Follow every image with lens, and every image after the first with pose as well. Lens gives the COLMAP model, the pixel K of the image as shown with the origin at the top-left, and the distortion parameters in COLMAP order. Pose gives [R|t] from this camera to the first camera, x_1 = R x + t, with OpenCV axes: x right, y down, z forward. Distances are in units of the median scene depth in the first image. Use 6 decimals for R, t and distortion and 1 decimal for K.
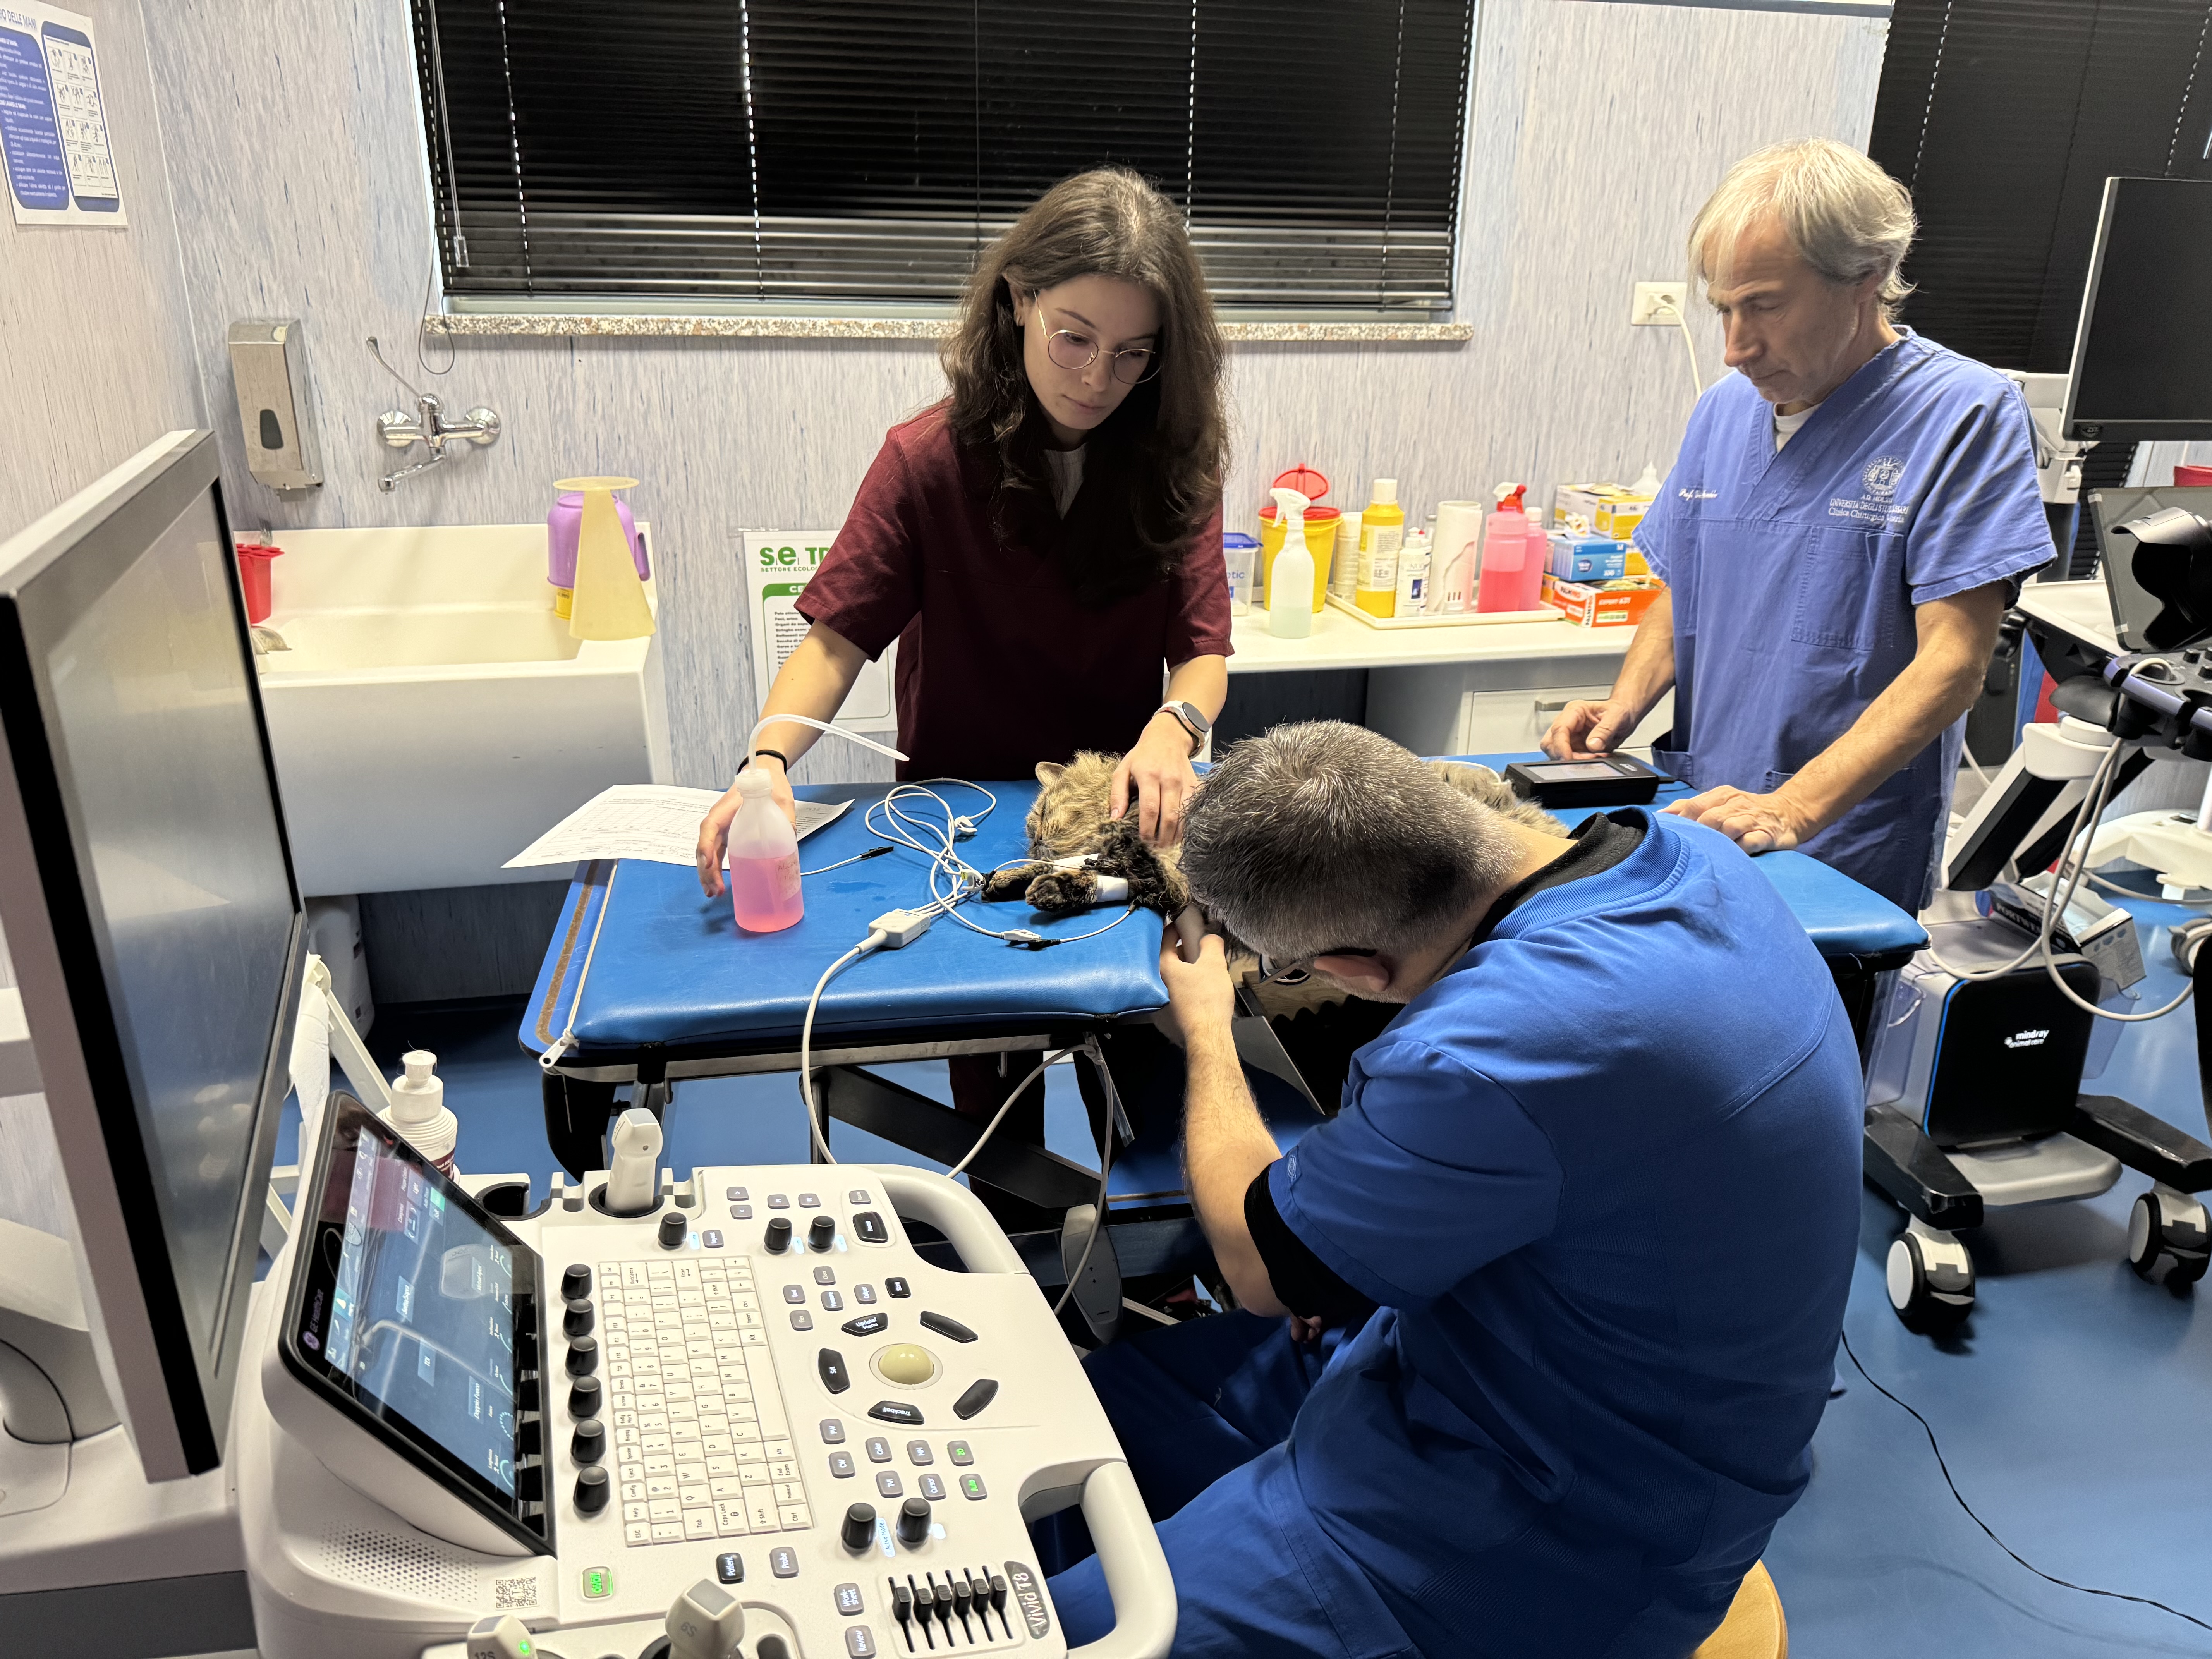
lens RADIAL K [[1570.5, 0, 1078.1], [0, 1570.5, 846.4], [0, 0, 1]] dist [-0.026996, 0.001838]
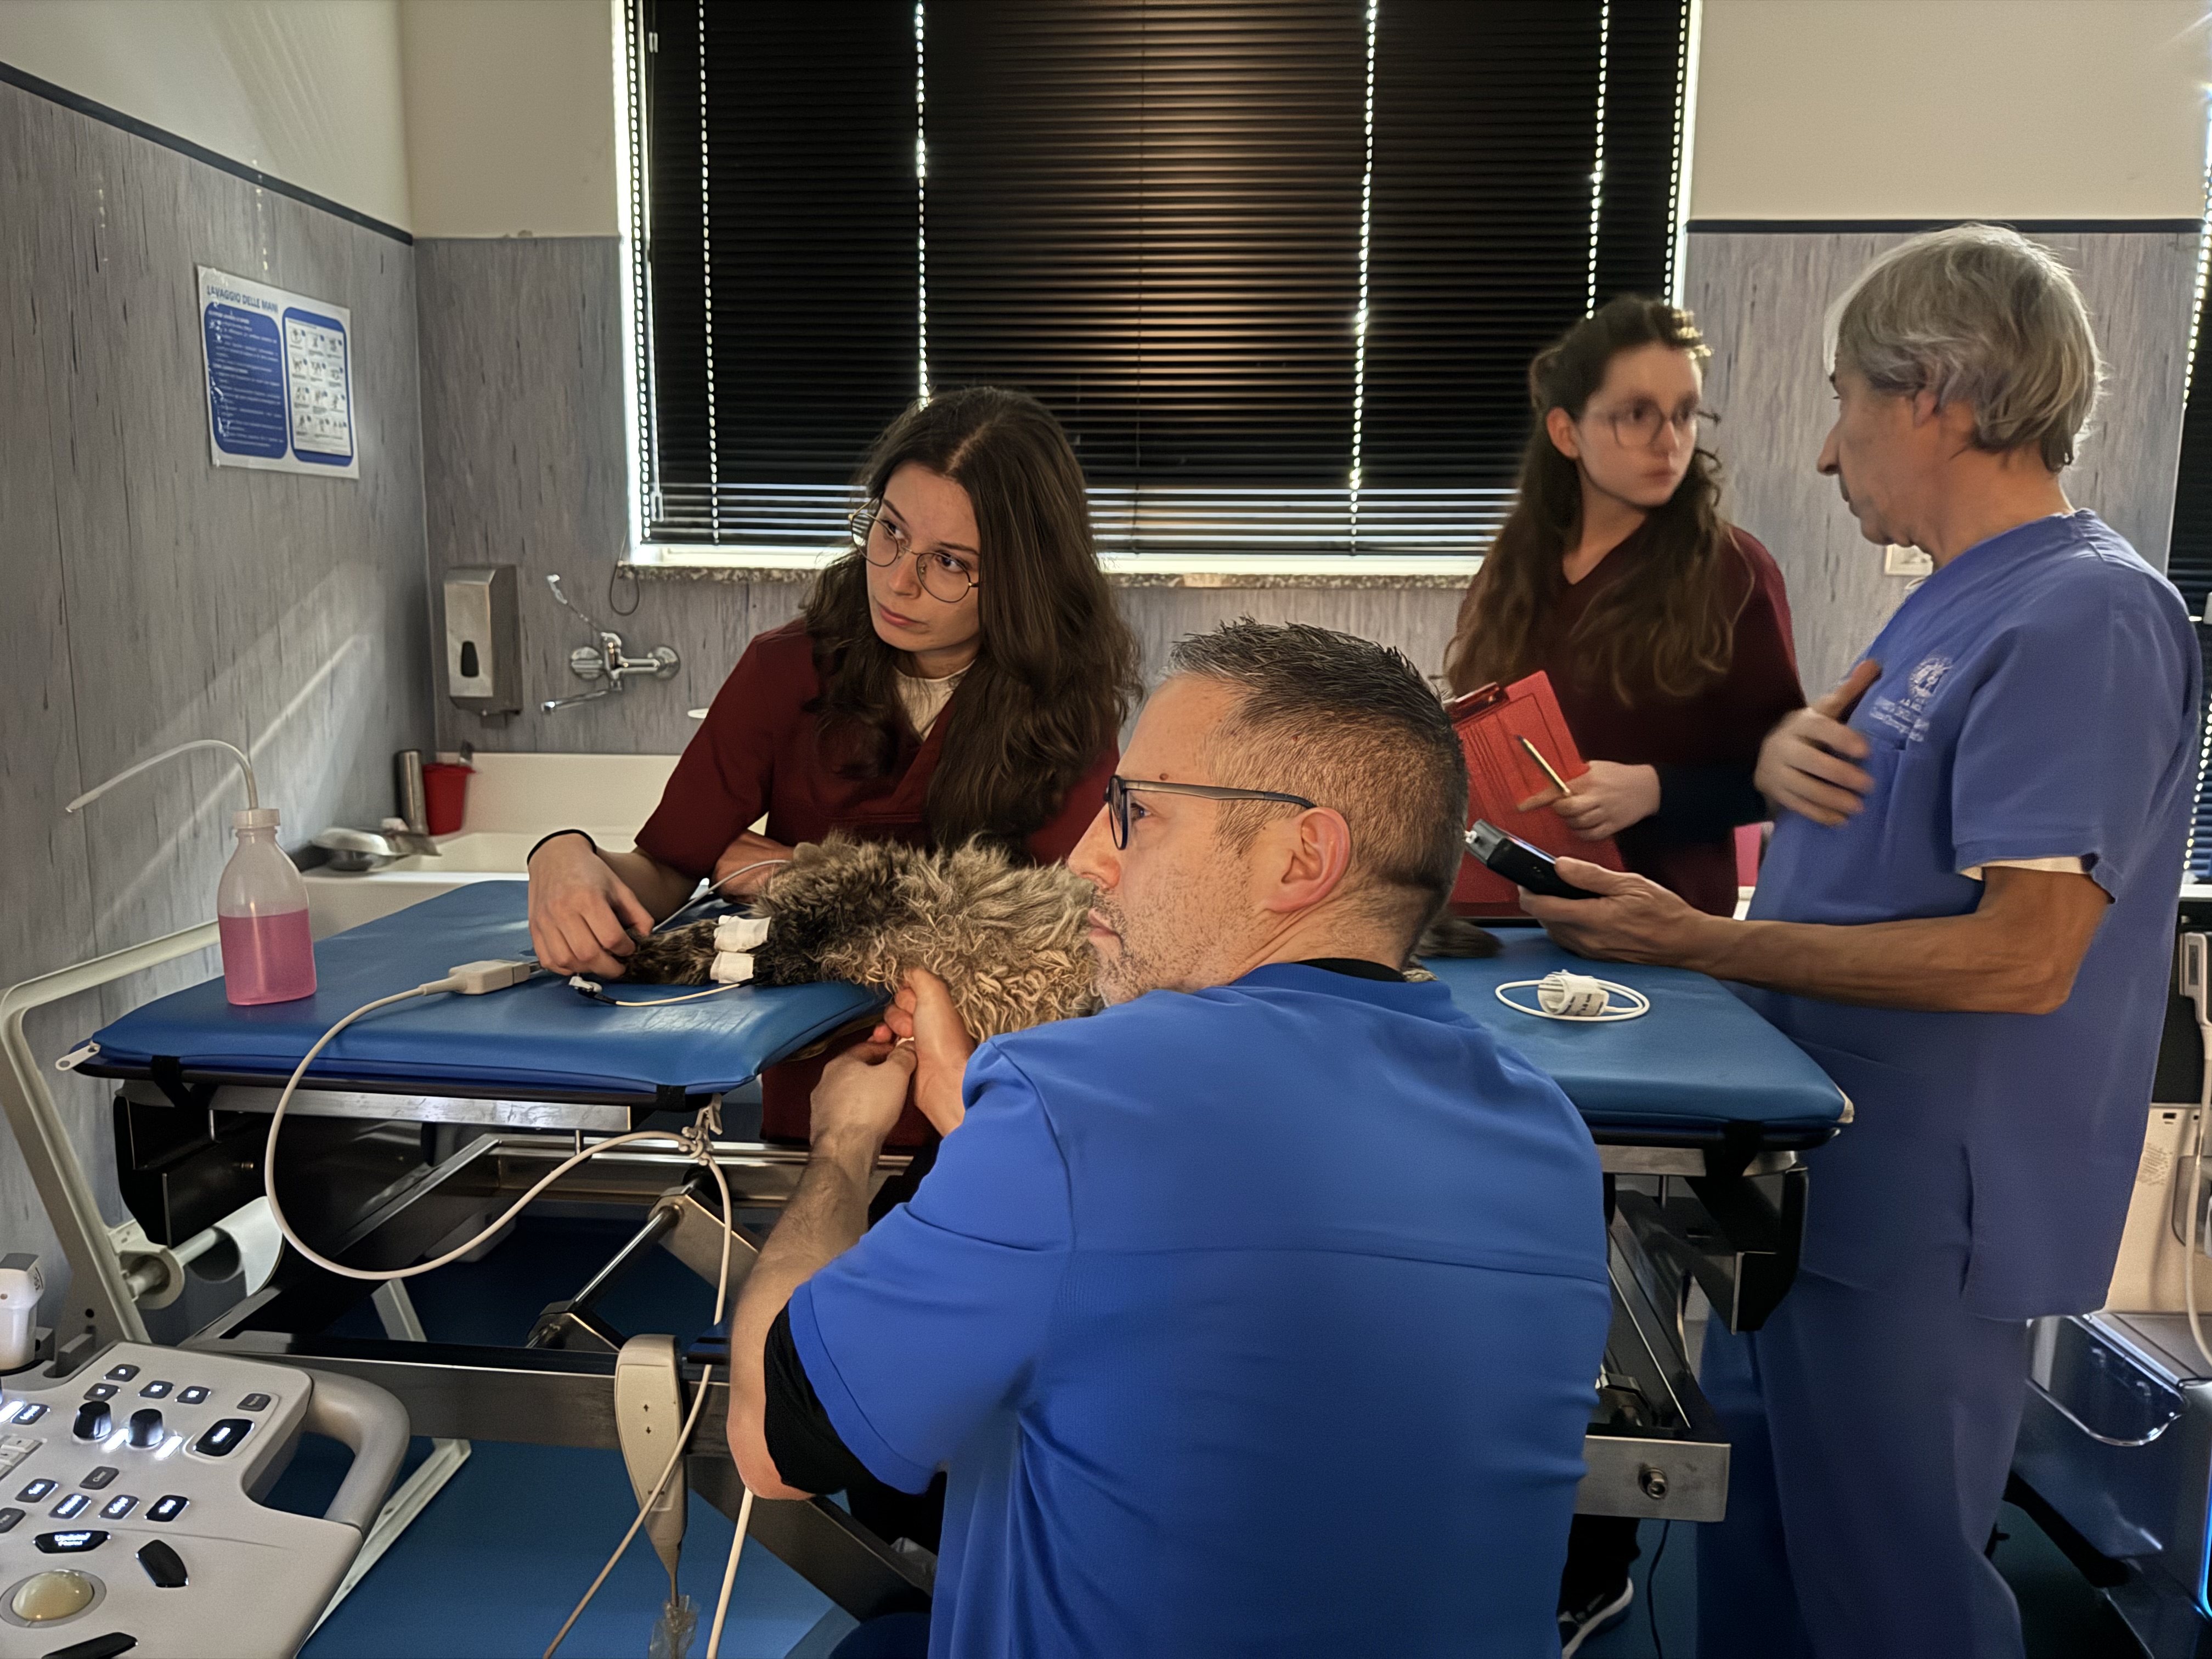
lens RADIAL K [[1561.1, 0, 1106.0], [0, 1561.1, 829.5], [0, 0, 1]] dist [0.002967, -0.032222]
pose [[0.959665, 0.037848, -0.278587, 0.219134], [-0.094327, 0.976806, -0.192230, 0.016859], [0.264850, 0.210755, 0.940977, 0.111624]]
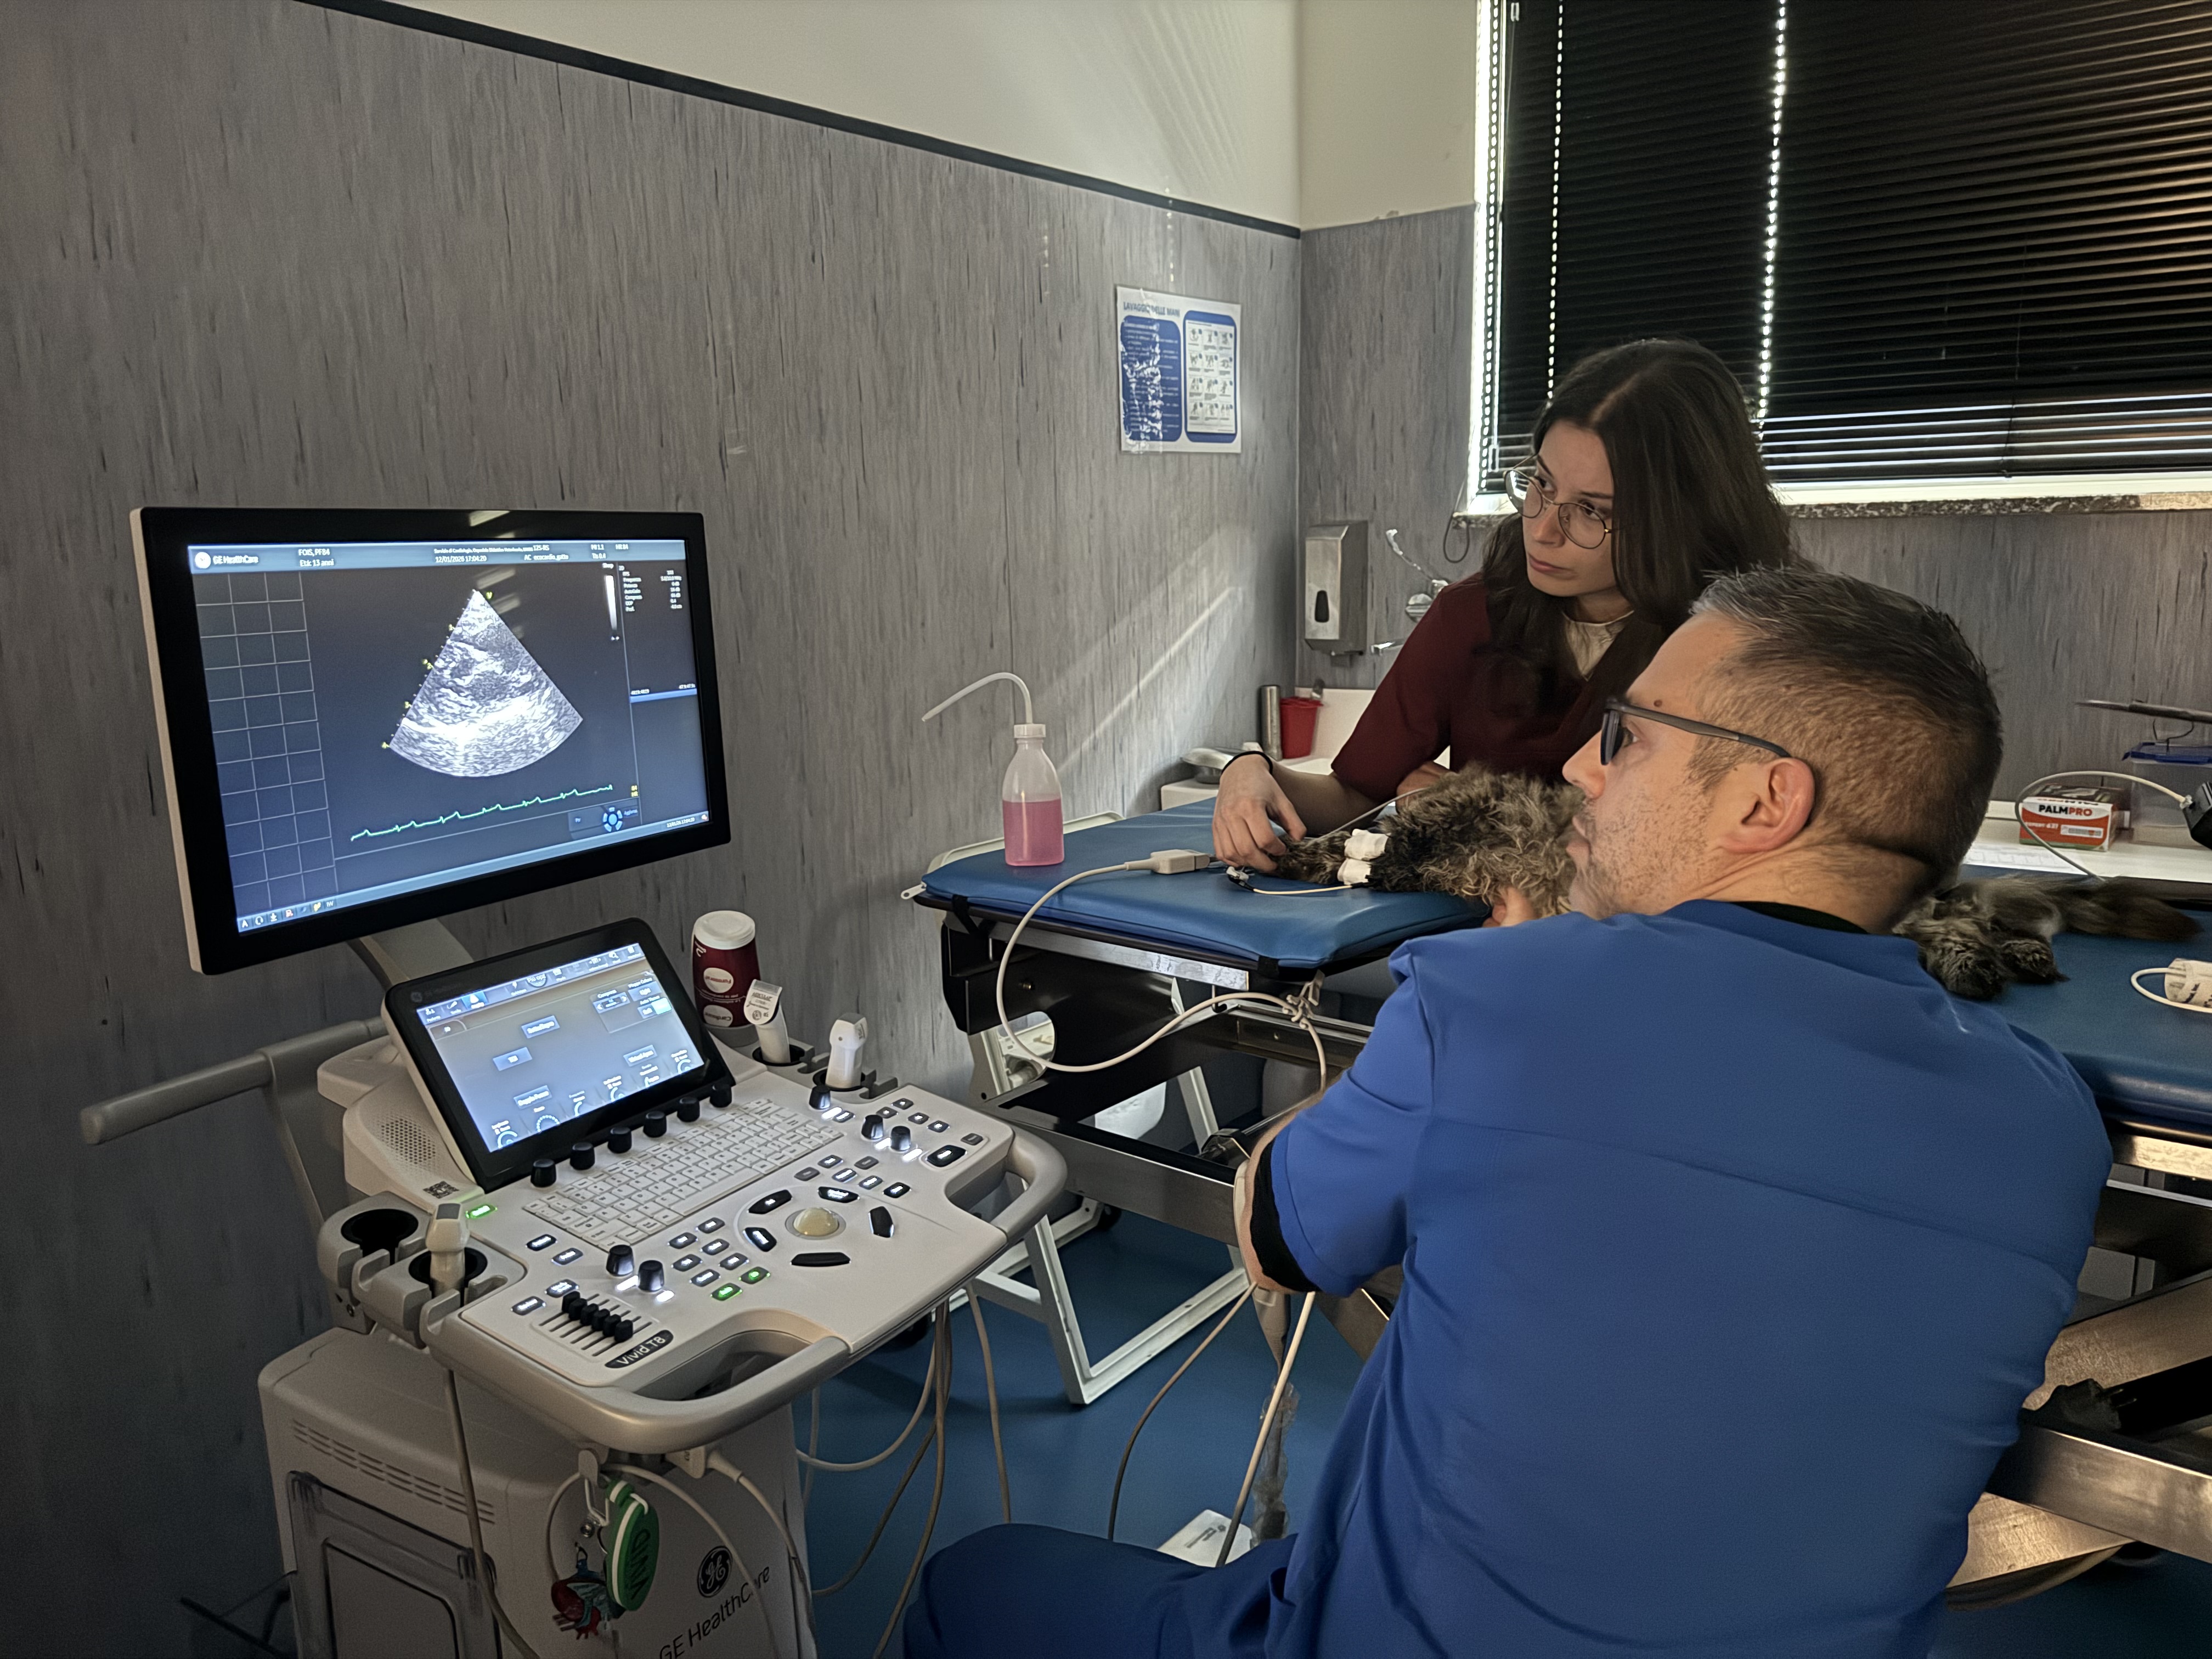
lens RADIAL K [[1517.7, 0, 1076.4], [0, 1517.7, 852.2], [0, 0, 1]] dist [0.086122, -0.138532]
pose [[0.623150, 0.123824, -0.772238, 0.328757], [-0.236381, 0.971028, -0.035046, 0.013568], [0.745525, 0.204381, 0.634366, 0.114064]]
